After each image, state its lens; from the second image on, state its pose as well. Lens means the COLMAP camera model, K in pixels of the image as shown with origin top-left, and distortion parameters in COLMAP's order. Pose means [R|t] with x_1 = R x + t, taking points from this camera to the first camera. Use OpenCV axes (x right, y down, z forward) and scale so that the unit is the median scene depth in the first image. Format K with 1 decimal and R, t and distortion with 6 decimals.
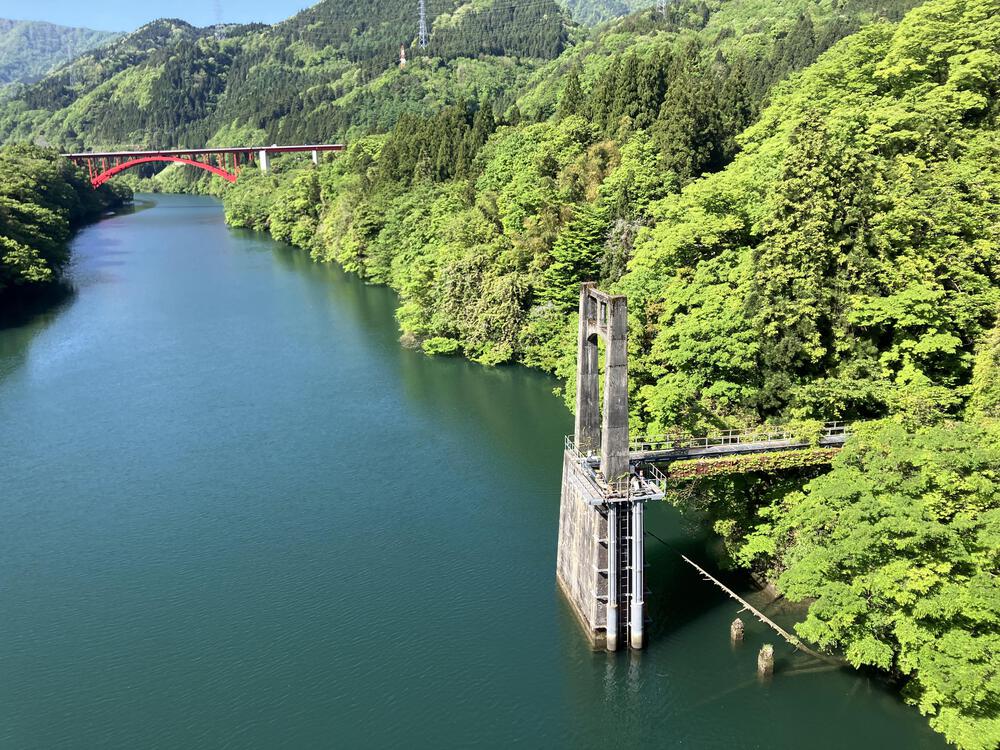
lens RADIAL K [[832.3, 0, 510.9], [0, 832.3, 367.6], [0, 0, 1]] dist [0.017915, -0.004572]
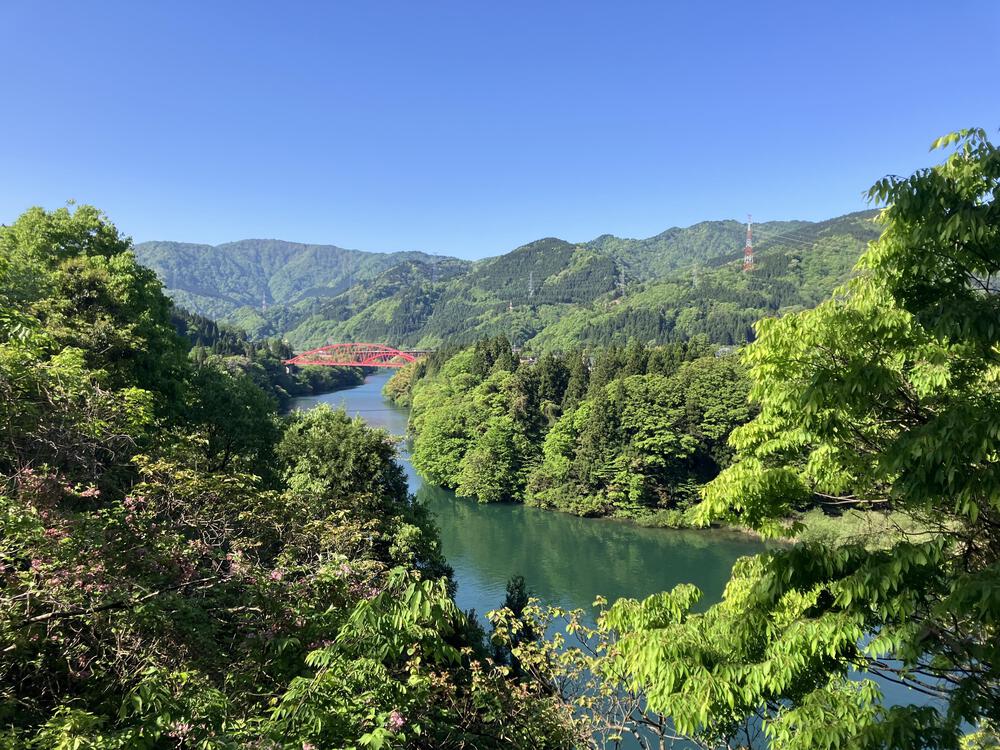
lens RADIAL K [[832.3, 0, 496.8], [0, 832.3, 377.3], [0, 0, 1]] dist [0.017915, -0.004572]
pose [[0.963421, 0.034076, -0.265818, 0.525802], [-0.089479, 0.975864, -0.199208, 0.271538], [0.252614, 0.215706, 0.943216, -1.192864]]
